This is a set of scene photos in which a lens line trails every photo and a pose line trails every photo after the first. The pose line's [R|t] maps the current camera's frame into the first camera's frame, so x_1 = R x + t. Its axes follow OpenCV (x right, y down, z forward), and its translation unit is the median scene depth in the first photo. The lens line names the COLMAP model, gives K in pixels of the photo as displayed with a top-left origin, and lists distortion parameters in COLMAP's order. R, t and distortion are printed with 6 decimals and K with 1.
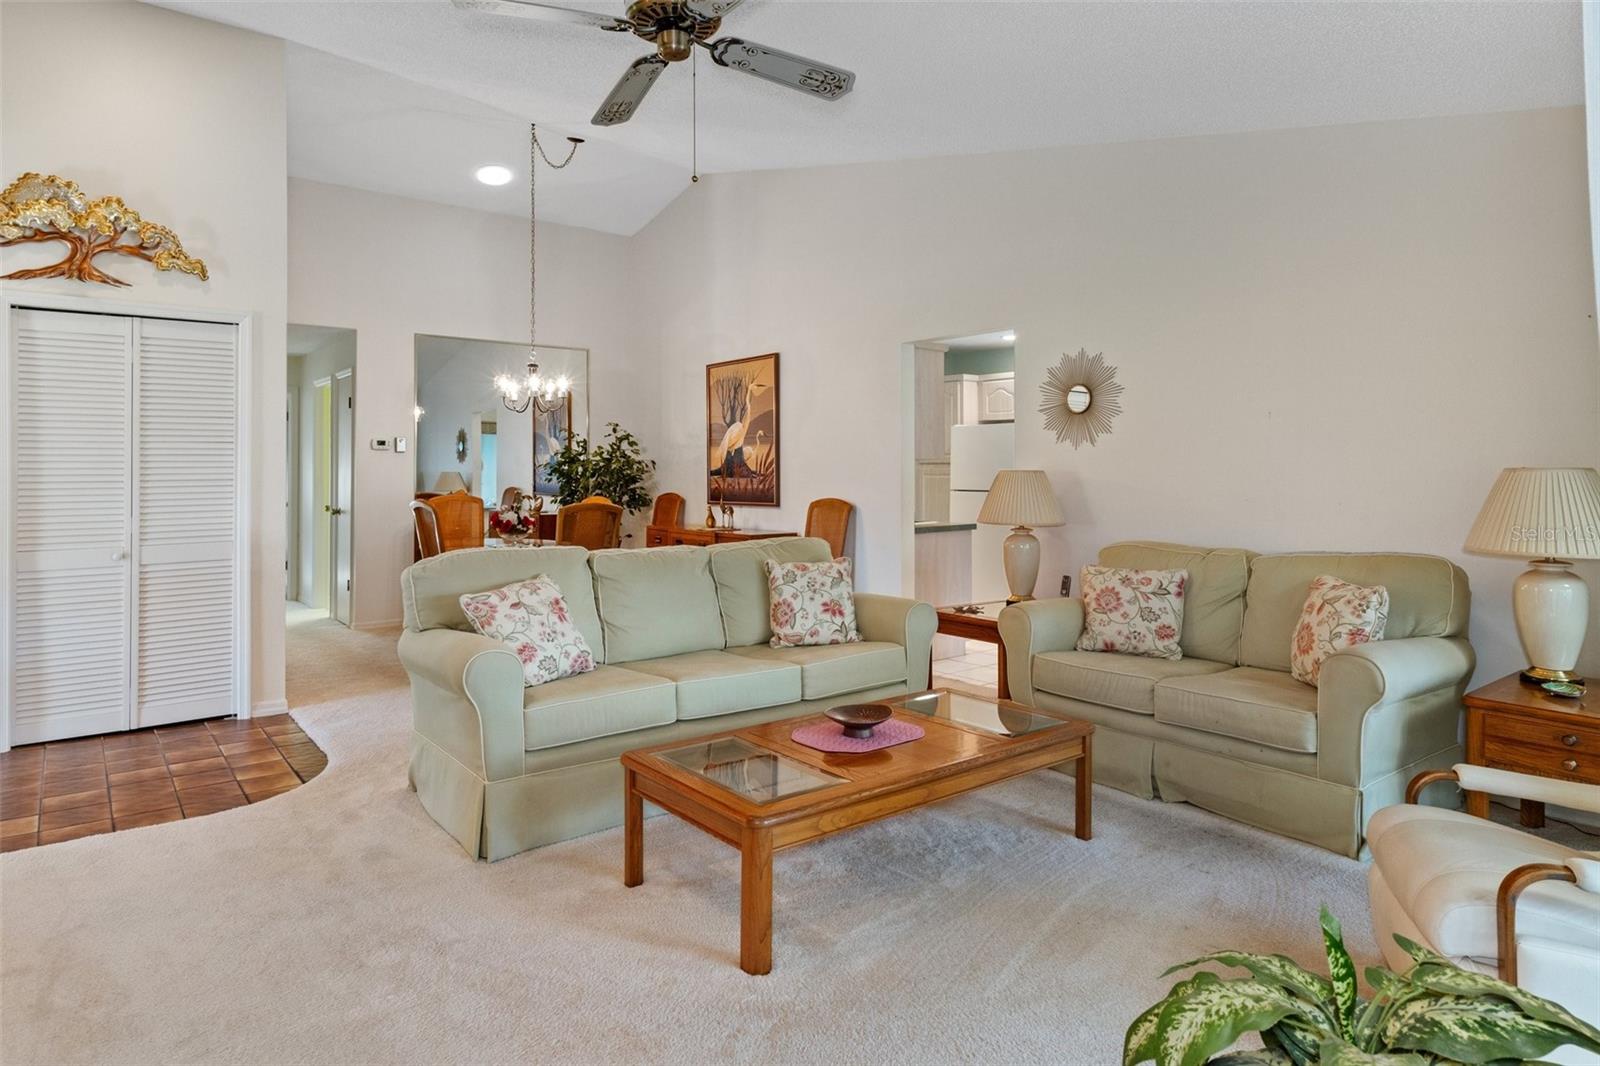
lens RADIAL K [[932.0, 0, 805.2], [0, 932.0, 457.5], [0, 0, 1]] dist [-0.001912, 0.000090]
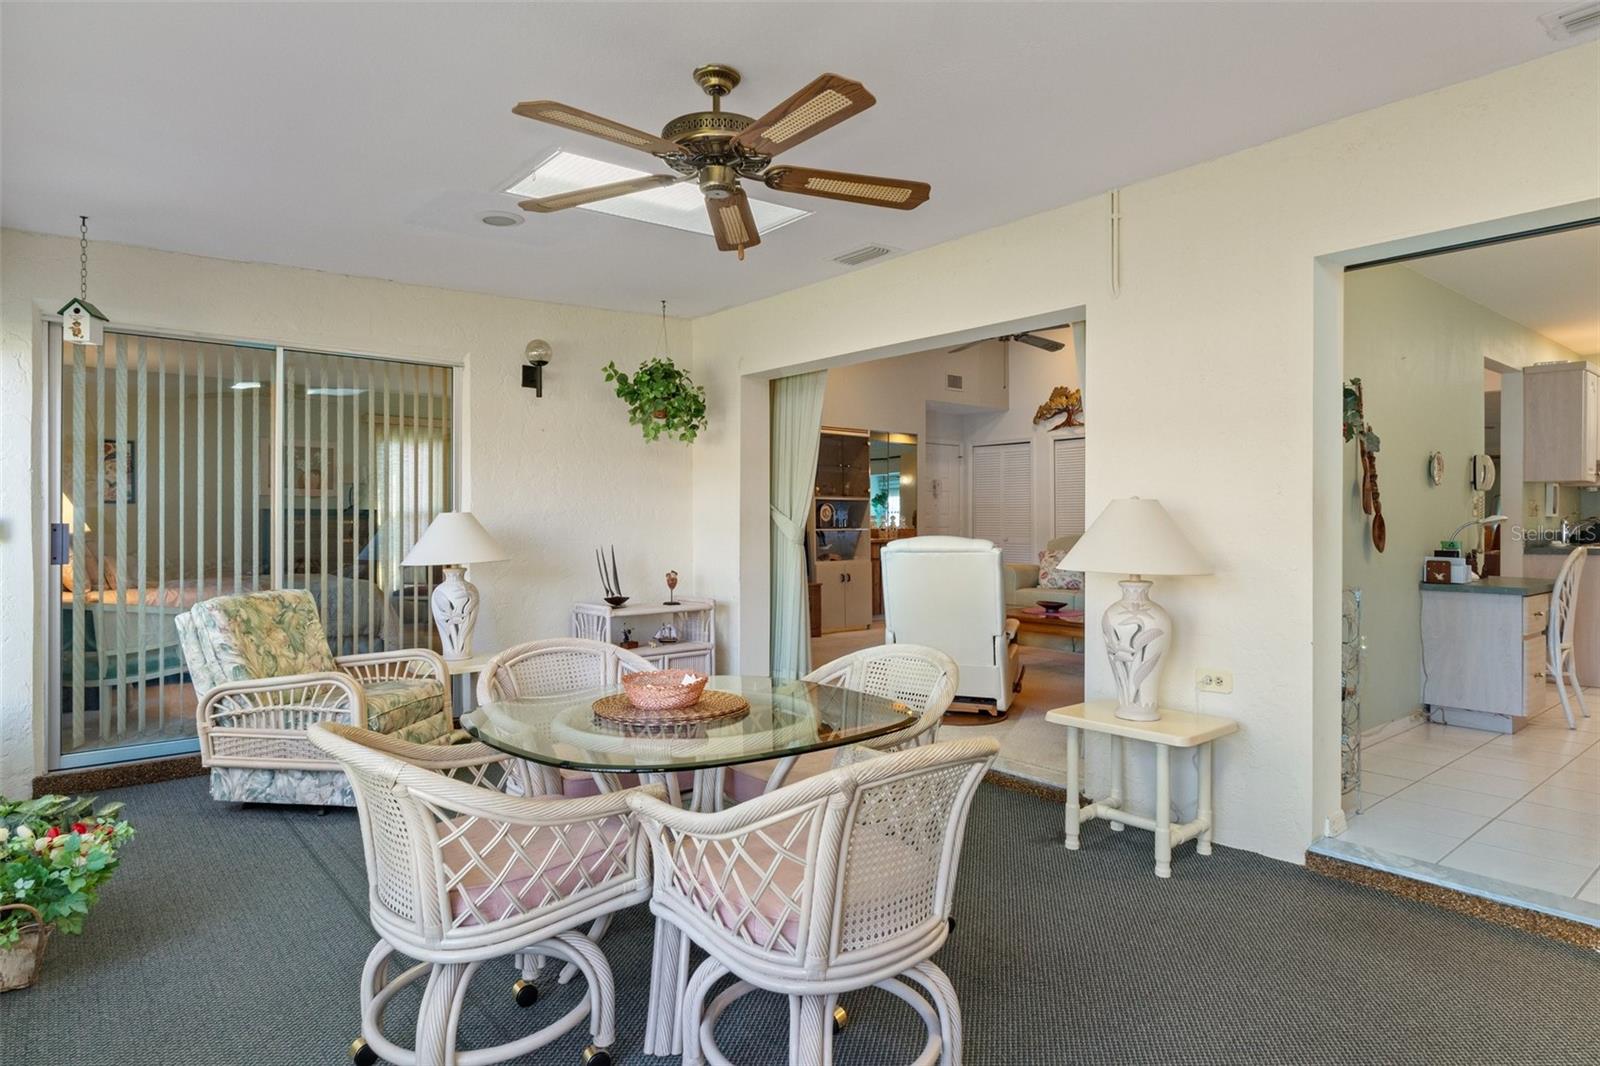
lens RADIAL K [[902.3, 0, 795.0], [0, 902.3, 523.6], [0, 0, 1]] dist [0.000842, 0.000297]
pose [[0.018918, 0.002659, -0.999818, 0.936534], [0.018028, 0.999833, 0.003001, 0.025968], [0.999658, -0.018082, 0.018867, 0.136260]]
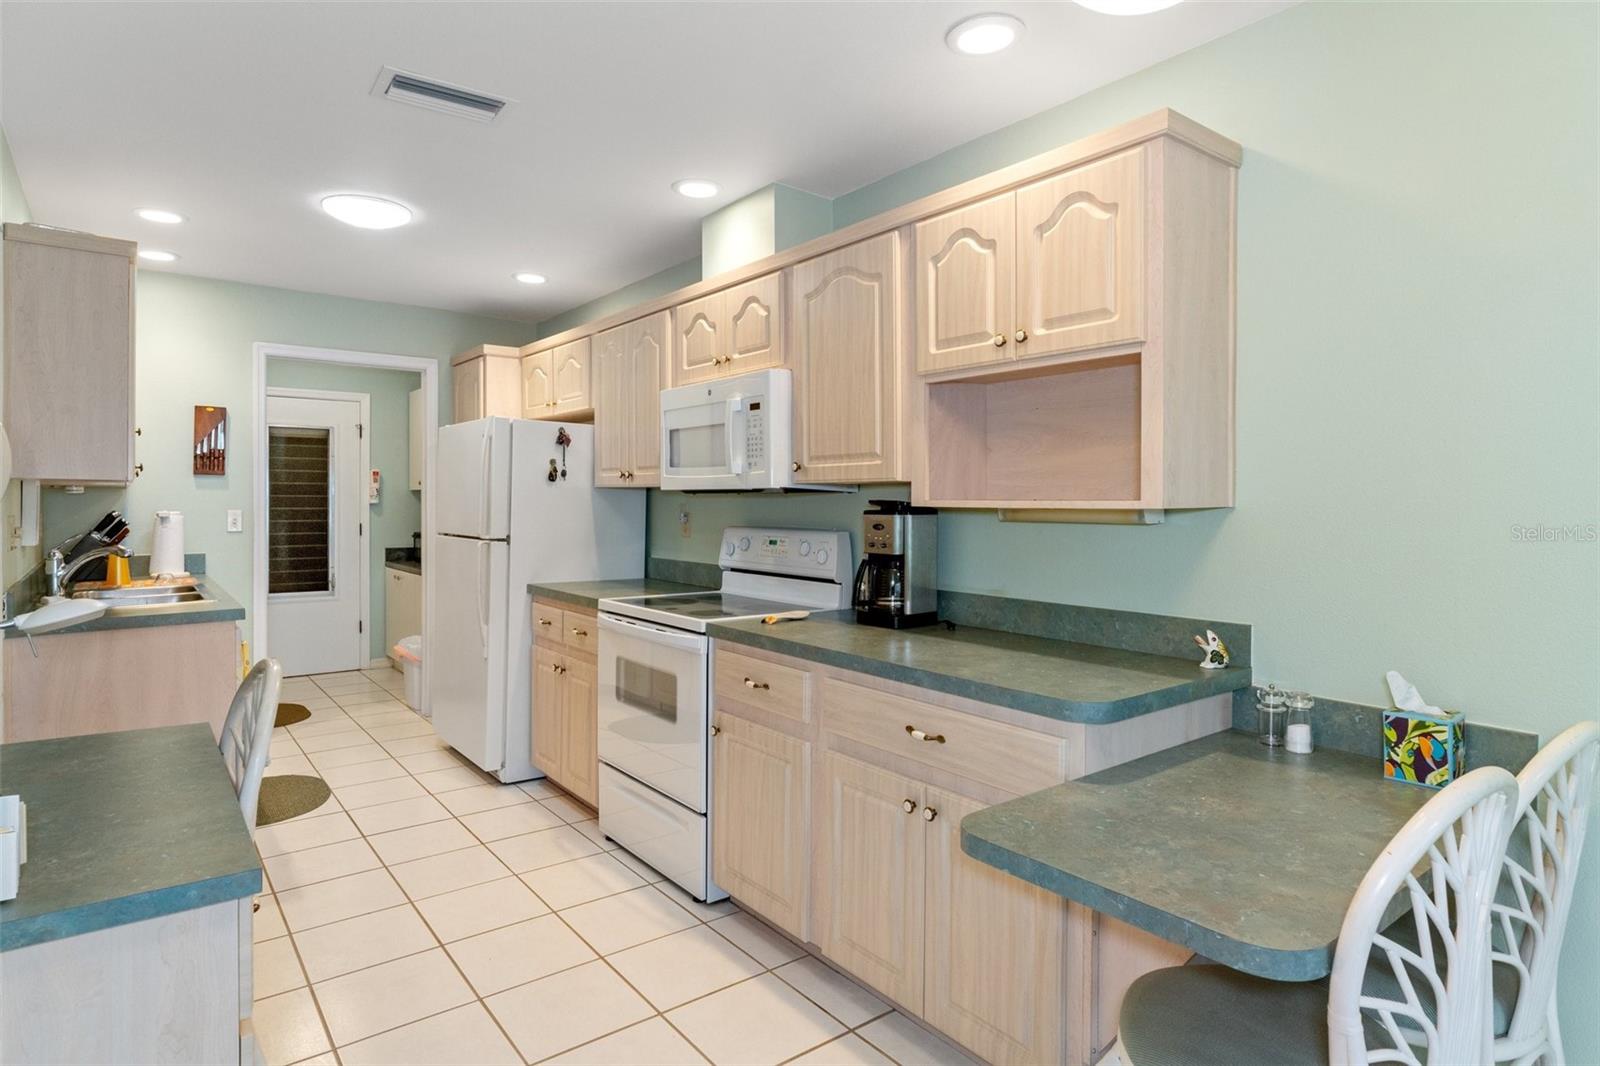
lens RADIAL K [[881.2, 0, 800.6], [0, 881.2, 508.1], [0, 0, 1]] dist [-0.003334, -0.000633]
pose [[0.999914, 0.003213, -0.012737, 0.438212], [-0.002905, 0.999704, 0.024164, 0.004013], [0.012811, -0.024125, 0.999627, 0.474527]]
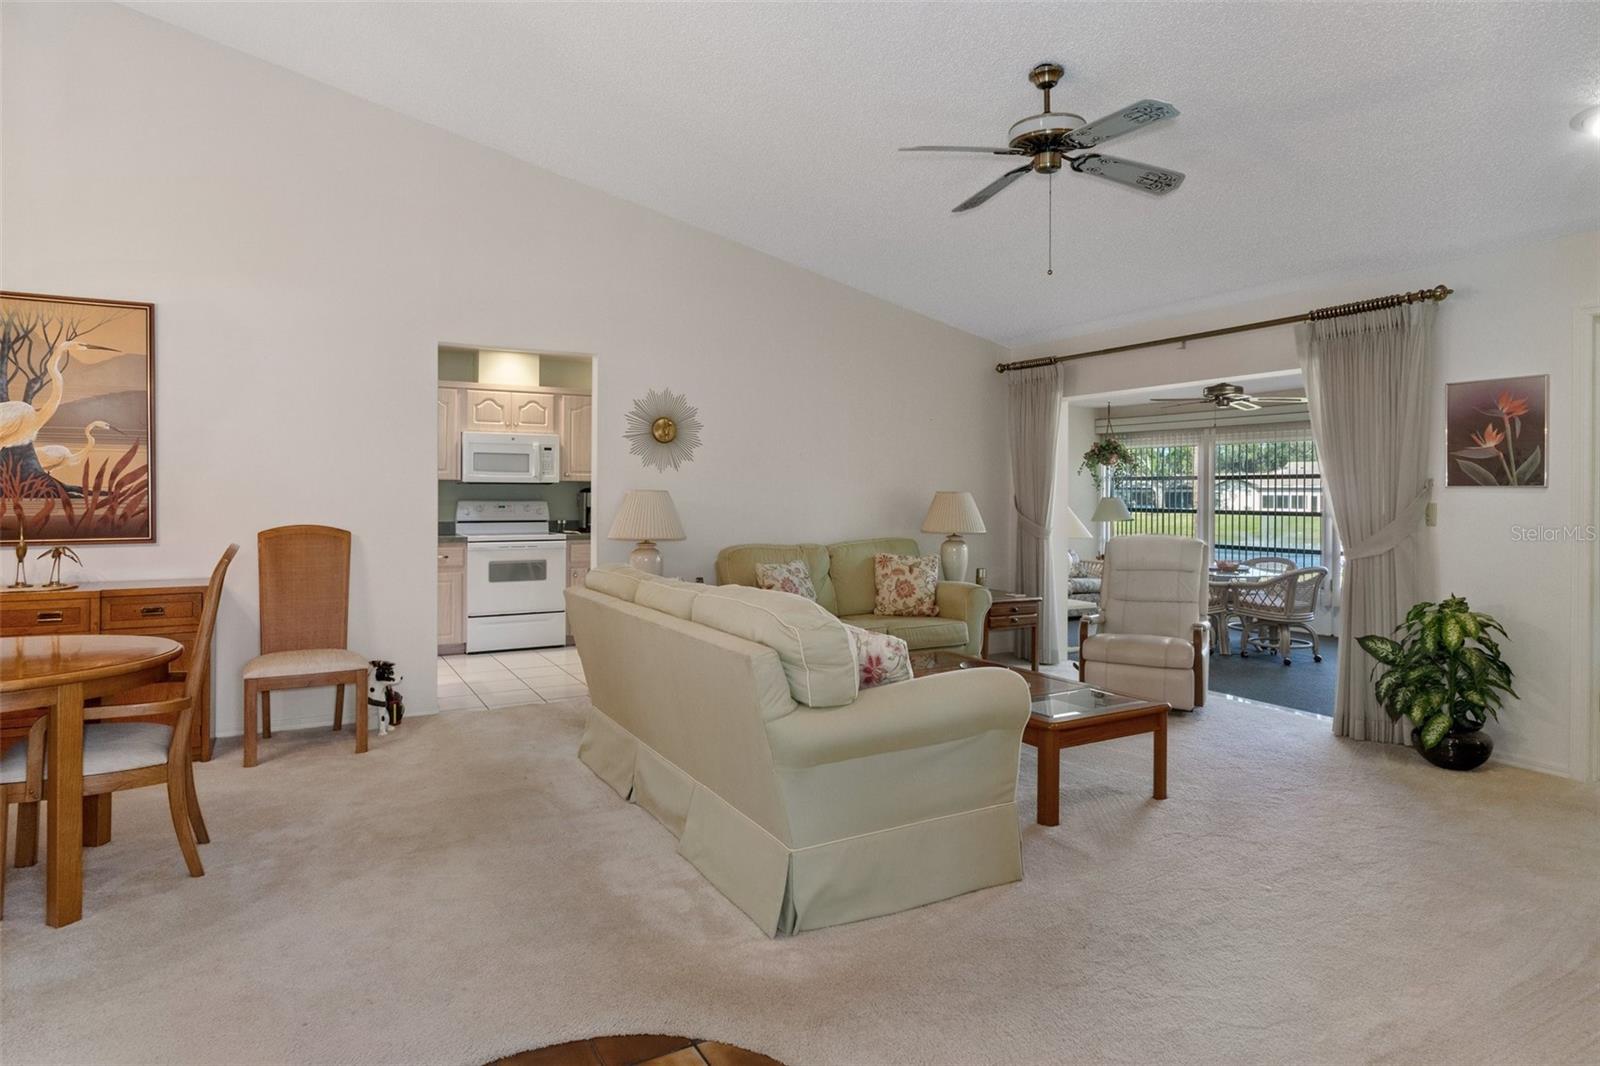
lens RADIAL K [[902.2, 0, 795.4], [0, 902.2, 497.4], [0, 0, 1]] dist [-0.001577, 0.000334]
pose [[0.162221, -0.006344, 0.986734, -0.553491], [-0.022735, 0.999690, 0.010165, 0.004873], [-0.986492, -0.024082, 0.162027, 0.440994]]
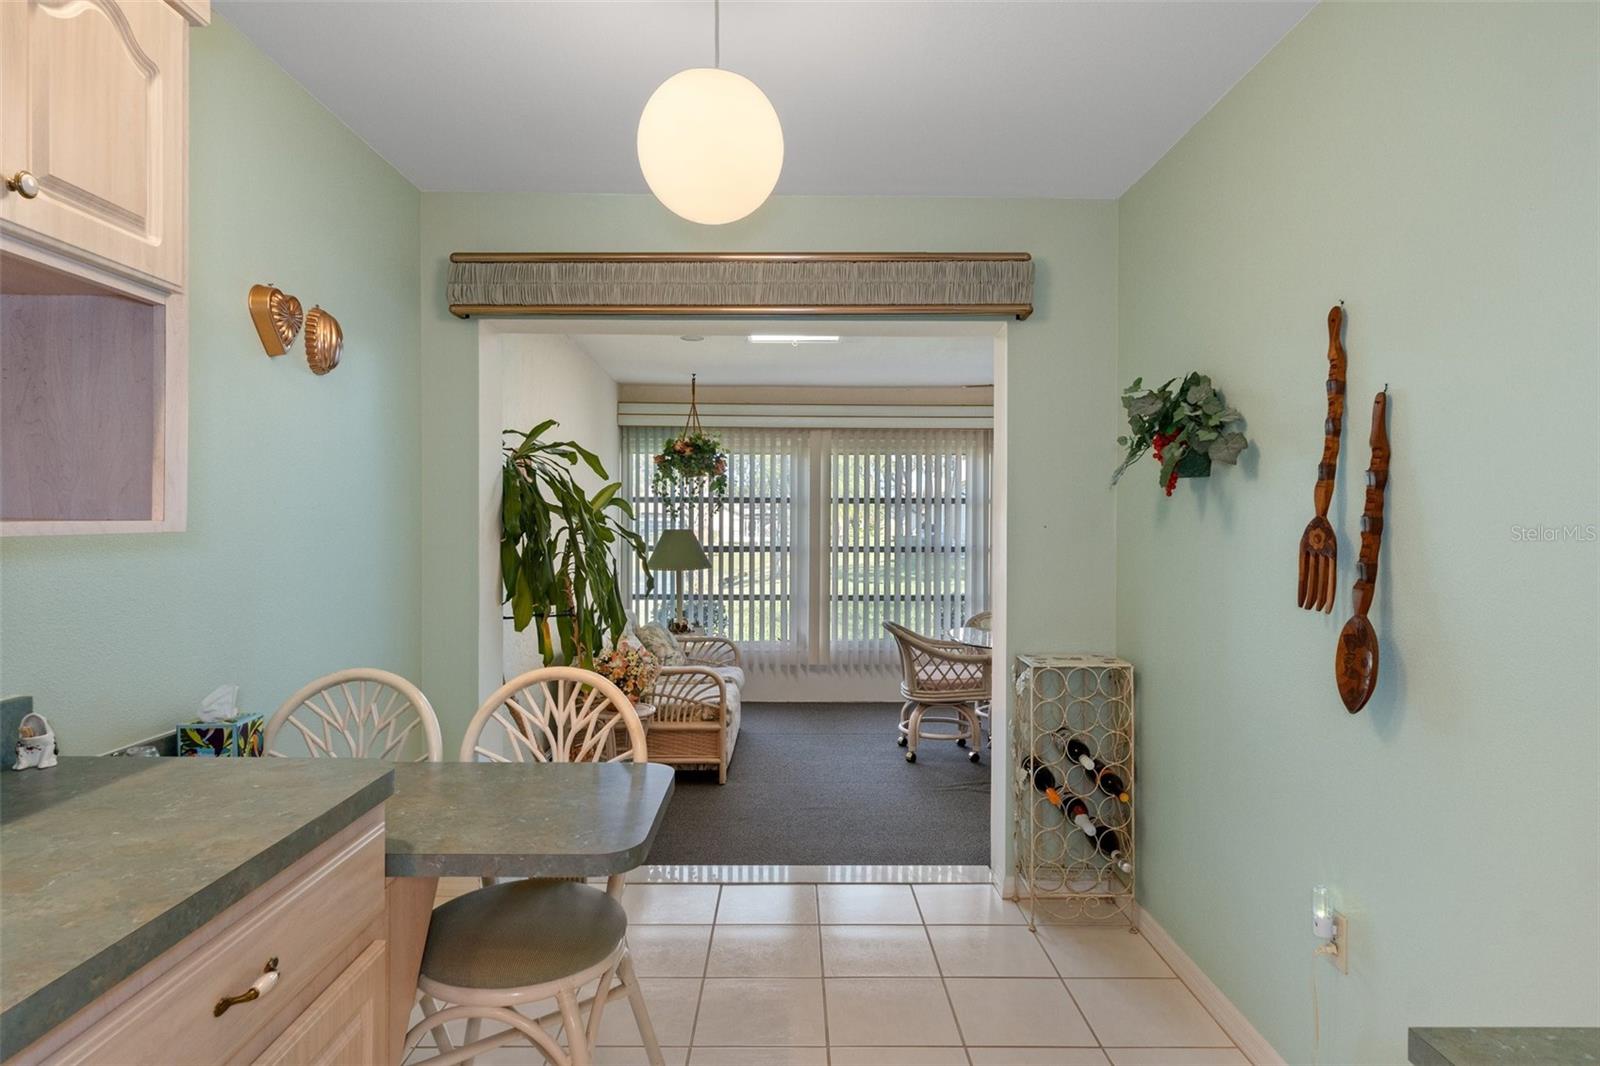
lens RADIAL K [[902.3, 0, 795.0], [0, 902.3, 523.6], [0, 0, 1]] dist [0.000842, 0.000297]
pose [[-0.787503, -0.006622, 0.616275, 0.317700], [-0.014434, 0.999866, -0.007699, 0.008292], [-0.616141, -0.014958, -0.787493, 0.811993]]
